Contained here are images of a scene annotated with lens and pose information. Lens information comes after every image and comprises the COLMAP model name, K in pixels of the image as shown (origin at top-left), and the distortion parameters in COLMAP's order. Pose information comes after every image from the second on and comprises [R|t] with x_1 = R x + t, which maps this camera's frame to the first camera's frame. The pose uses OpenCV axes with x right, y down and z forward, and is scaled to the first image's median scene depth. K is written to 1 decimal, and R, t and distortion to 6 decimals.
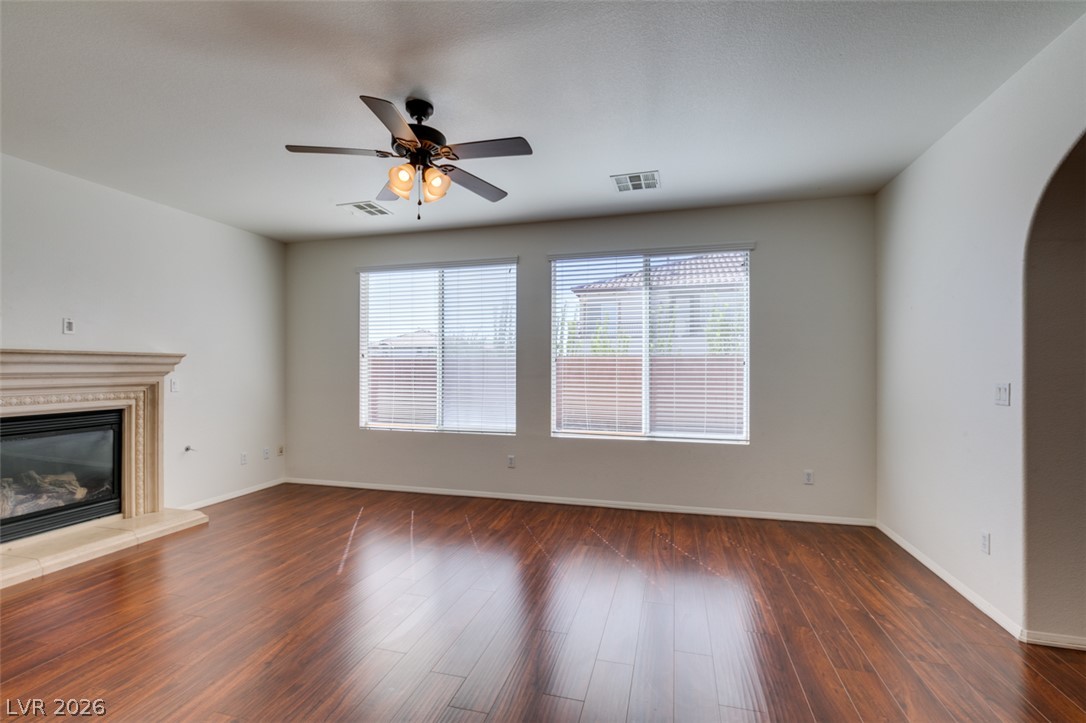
lens RADIAL K [[486.6, 0, 541.7], [0, 486.6, 364.6], [0, 0, 1]] dist [0.000862, -0.000538]
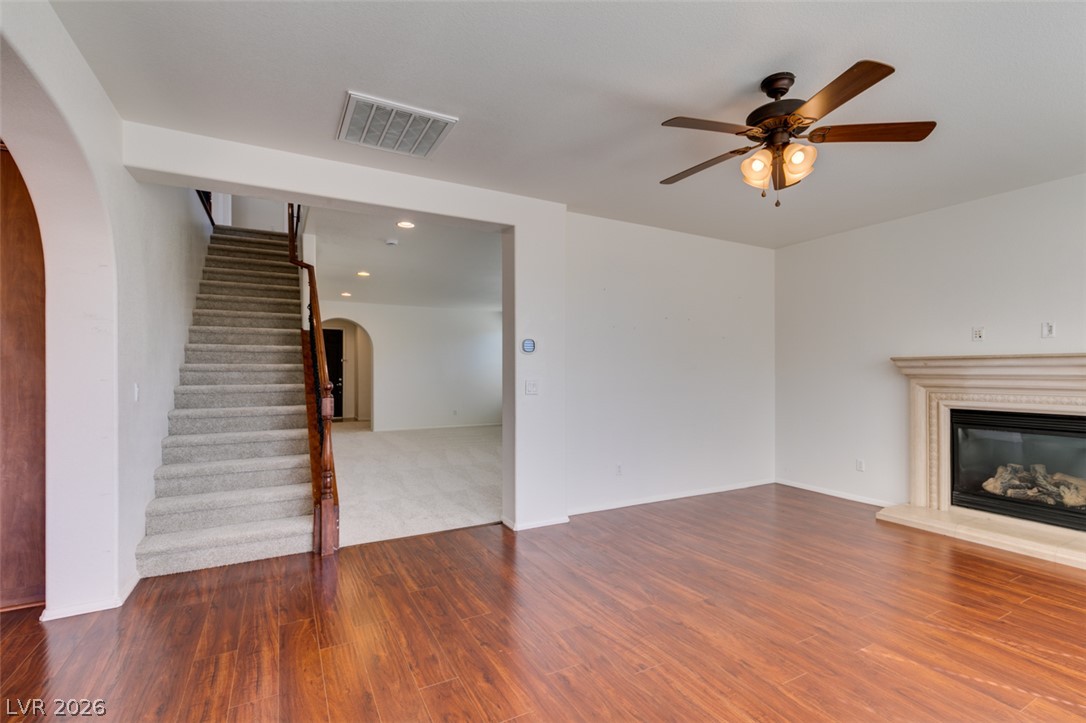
lens RADIAL K [[486.8, 0, 540.3], [0, 486.8, 369.7], [0, 0, 1]] dist [0.000814, -0.000625]
pose [[-0.726212, -0.001897, -0.687468, 0.446749], [0.004286, 0.999964, -0.007287, 0.007047], [0.687457, -0.008238, -0.726178, 0.878101]]
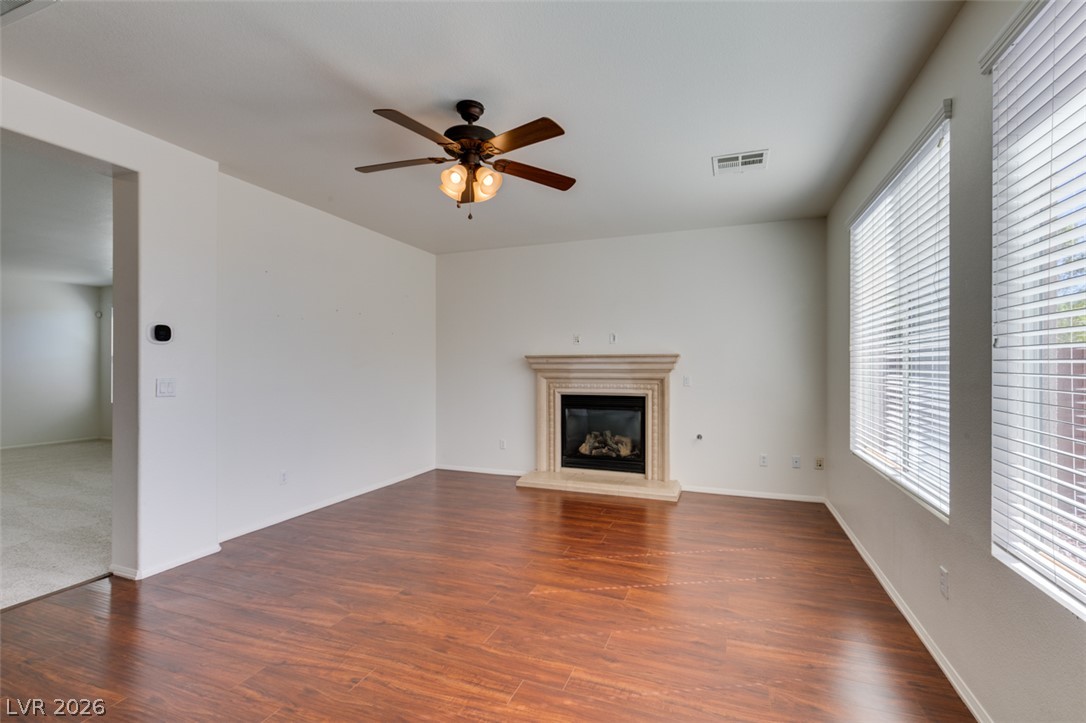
lens RADIAL K [[486.6, 0, 541.7], [0, 486.6, 364.6], [0, 0, 1]] dist [0.000862, -0.000538]
pose [[-0.101653, -0.003492, -0.994814, 0.477793], [0.006518, 0.999970, -0.004176, 0.006594], [0.994799, -0.006909, -0.101627, 0.811641]]
